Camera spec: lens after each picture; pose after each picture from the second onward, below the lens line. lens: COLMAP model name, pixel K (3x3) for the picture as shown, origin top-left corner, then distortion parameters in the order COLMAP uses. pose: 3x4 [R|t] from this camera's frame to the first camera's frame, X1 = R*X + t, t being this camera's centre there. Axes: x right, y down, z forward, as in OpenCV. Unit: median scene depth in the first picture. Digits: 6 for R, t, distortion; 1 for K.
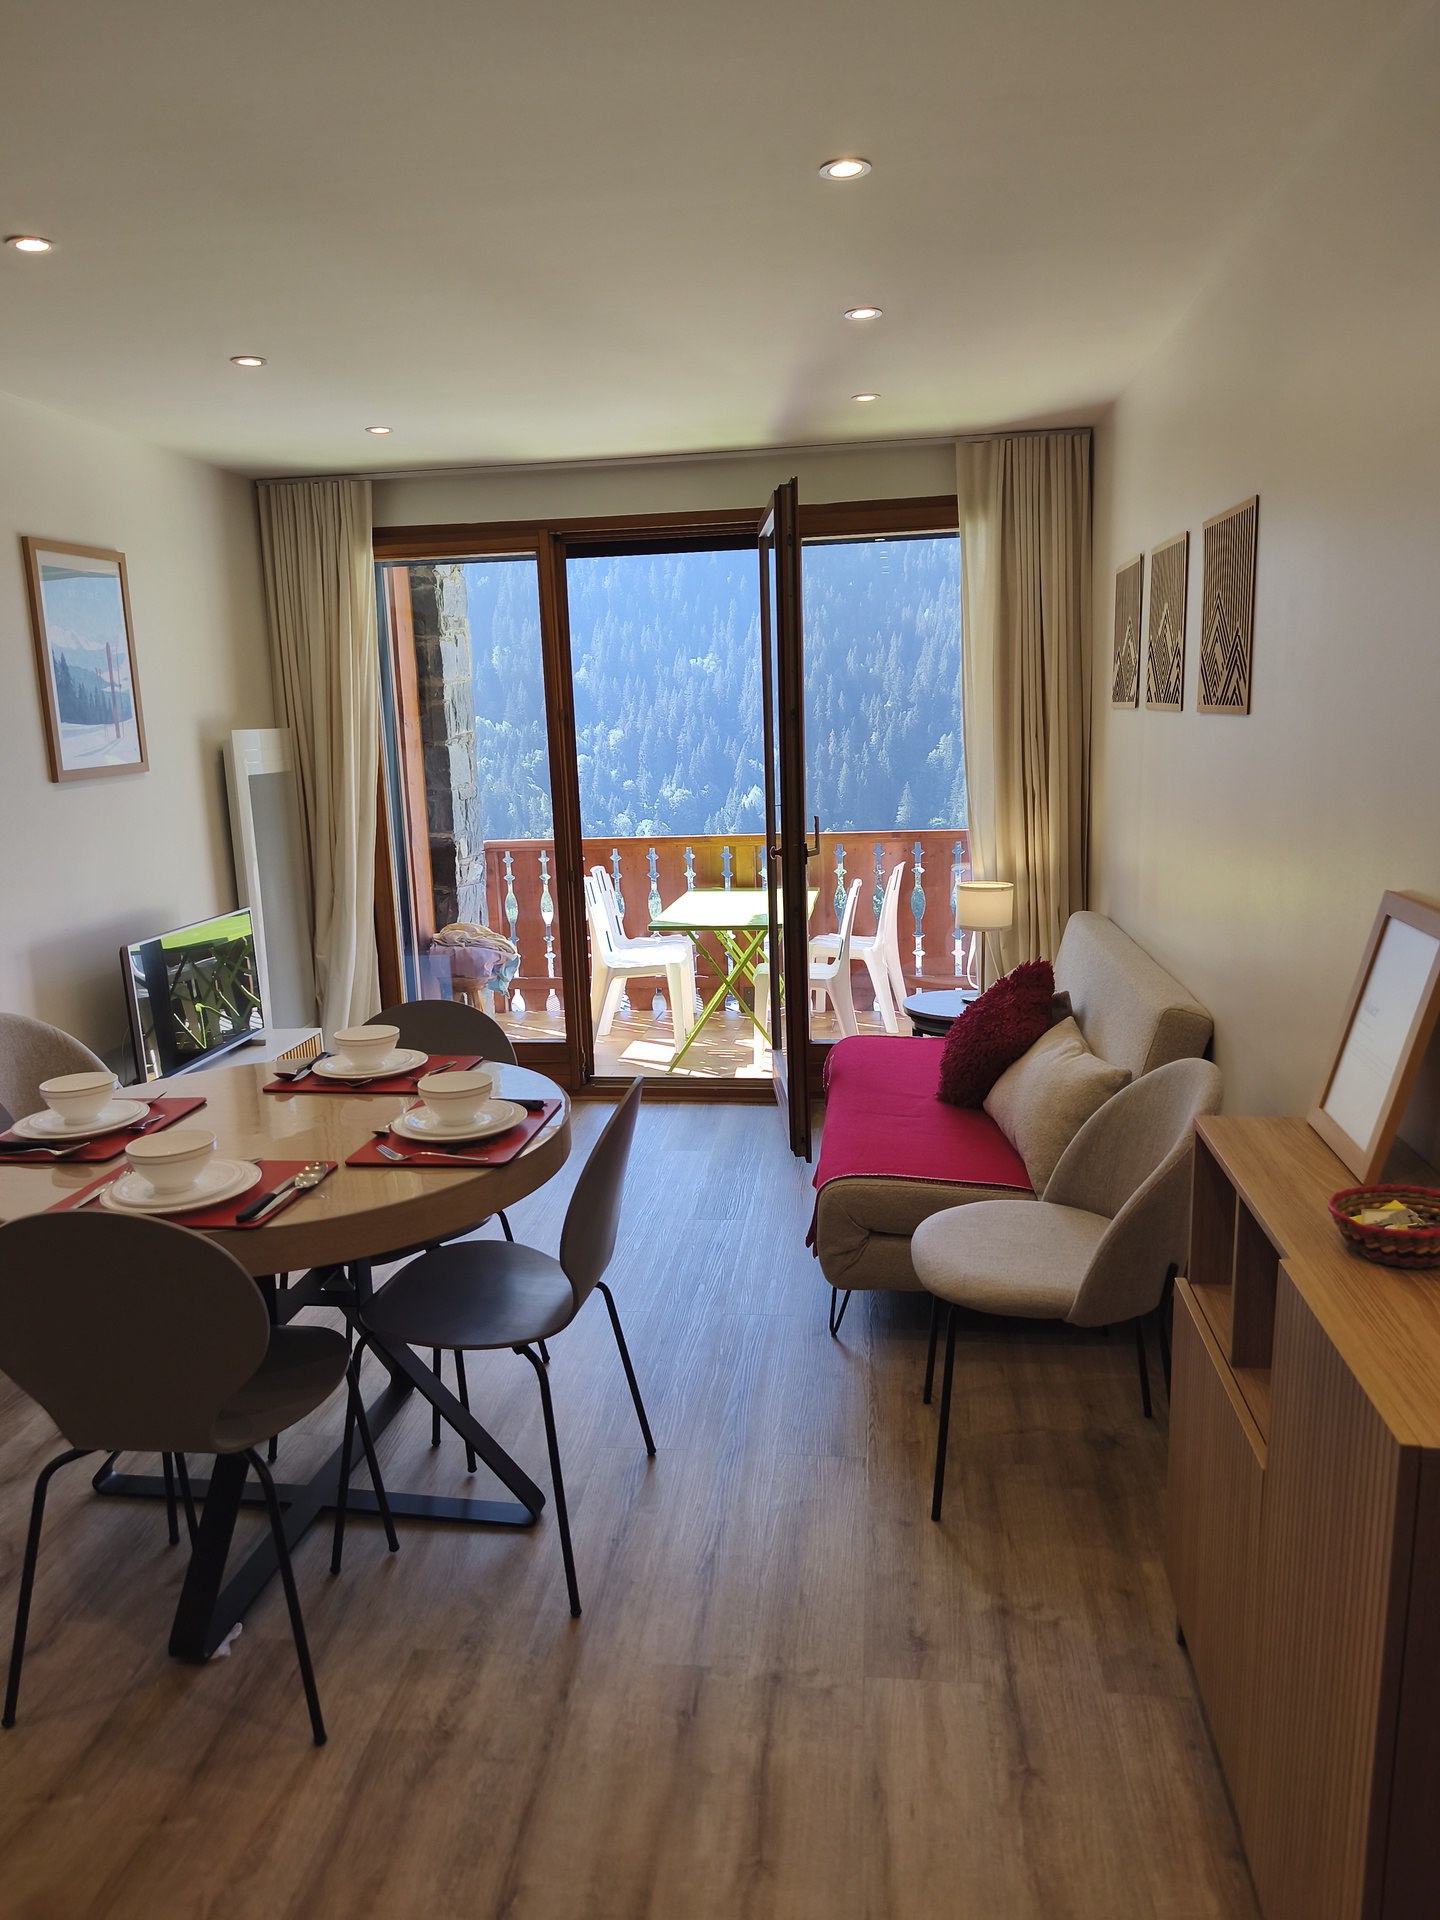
lens RADIAL K [[1318.8, 0, 720.3], [0, 1318.8, 964.2], [0, 0, 1]] dist [0.038296, -0.059728]
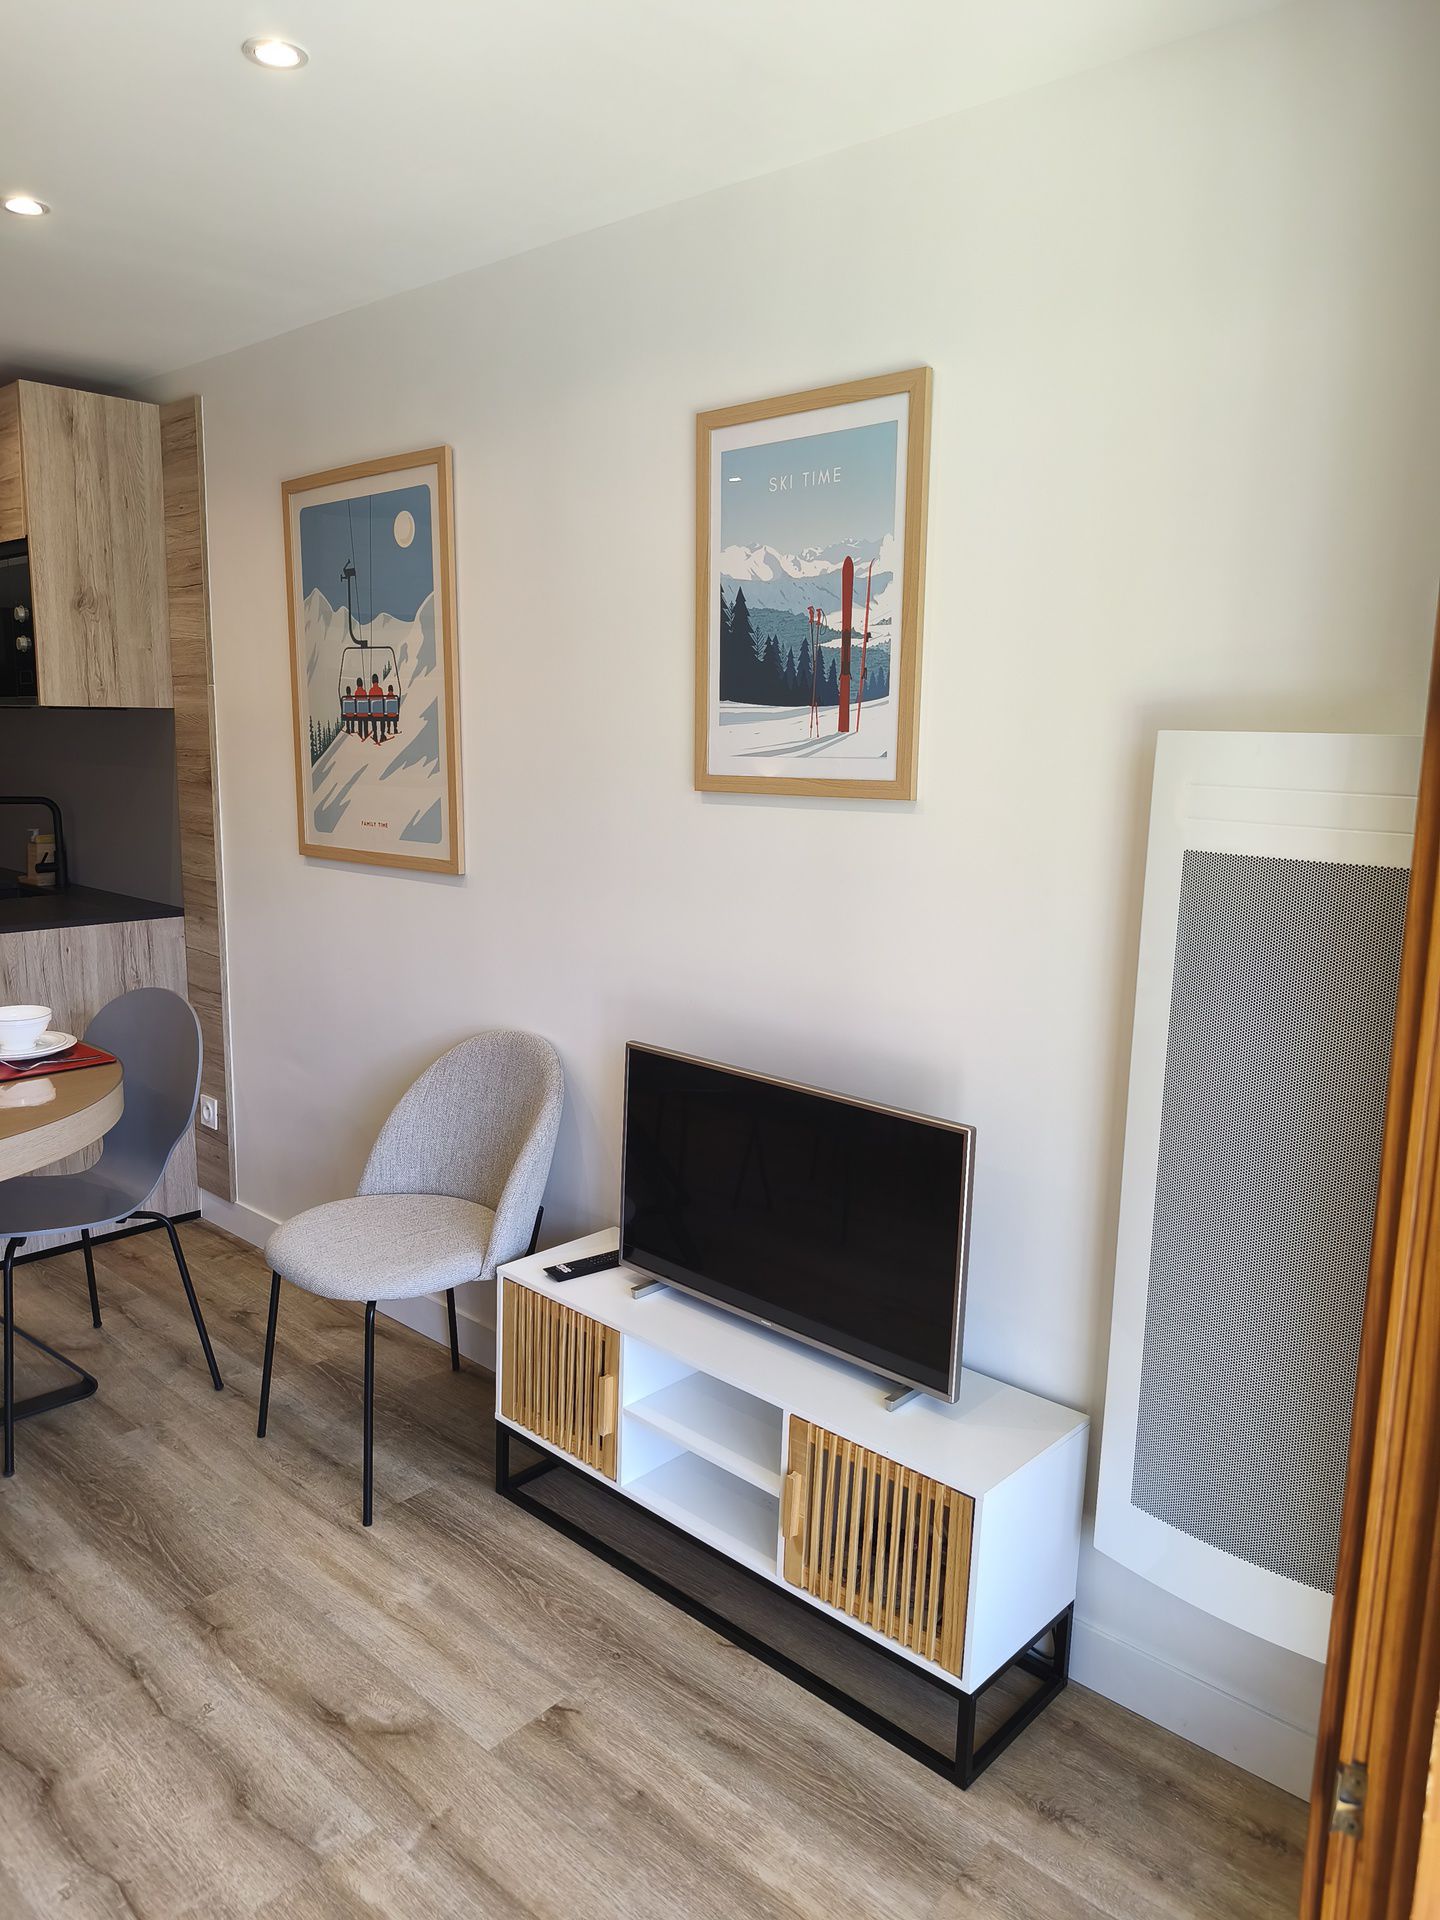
lens RADIAL K [[1314.6, 0, 720.0], [0, 1314.6, 960.0], [0, 0, 1]] dist [0.033685, -0.059523]
pose [[-0.570946, 0.160540, -0.805138, 0.034664], [-0.162884, 0.939049, 0.302746, -0.255416], [0.804668, 0.303995, -0.509997, 1.353593]]
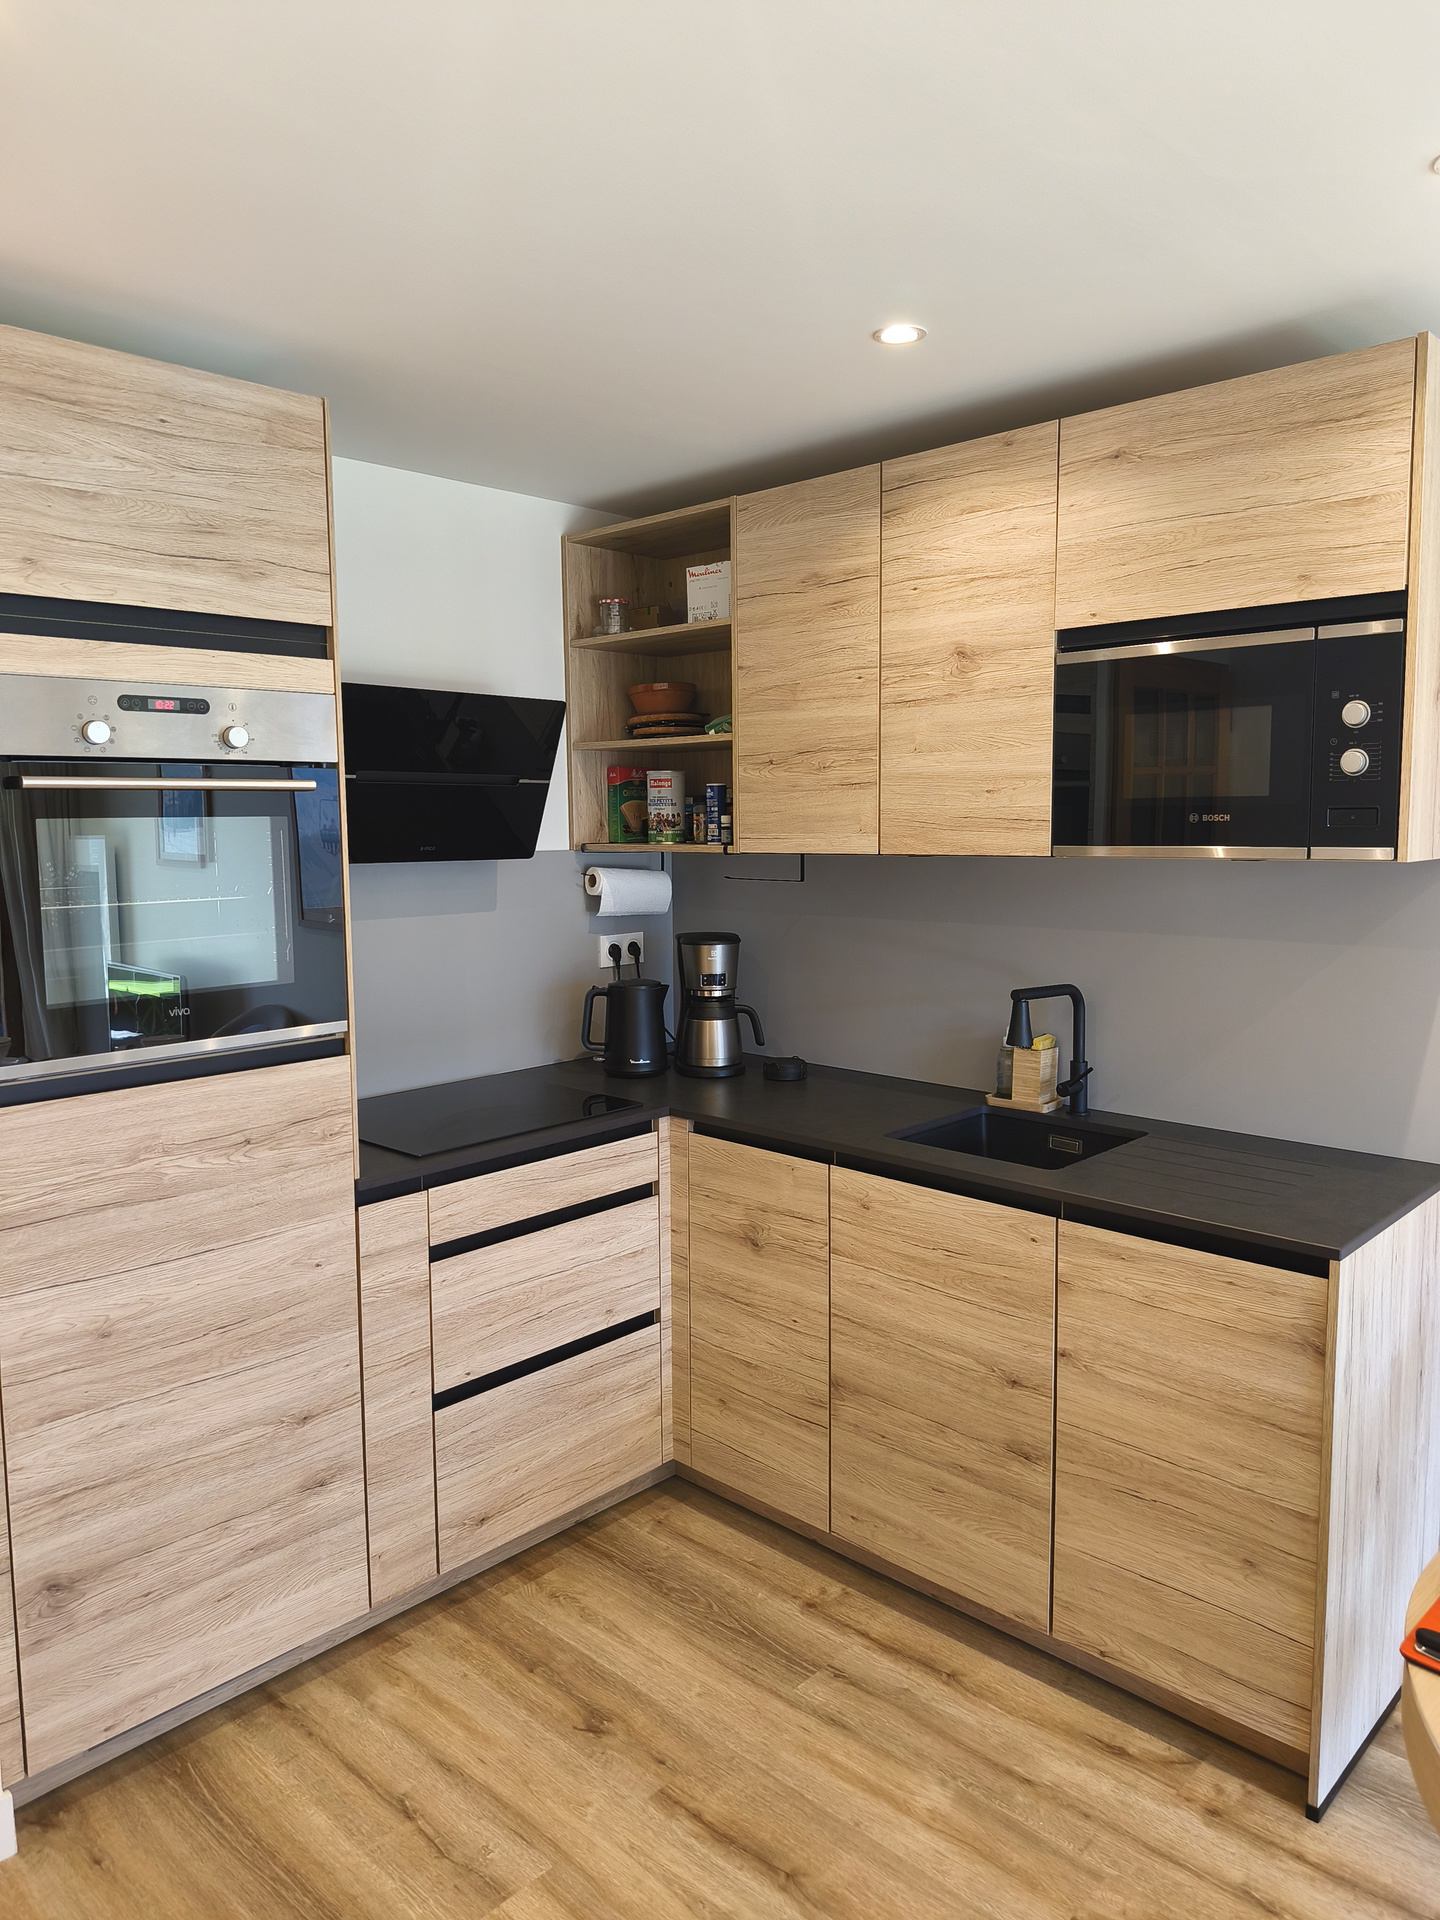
lens RADIAL K [[1308.4, 0, 717.8], [0, 1308.4, 949.7], [0, 0, 1]] dist [0.033800, -0.052651]
pose [[-0.590956, 0.121934, -0.797435, 0.145628], [-0.127134, 0.962081, 0.241325, -0.137518], [0.796623, 0.243993, -0.553046, 0.595939]]
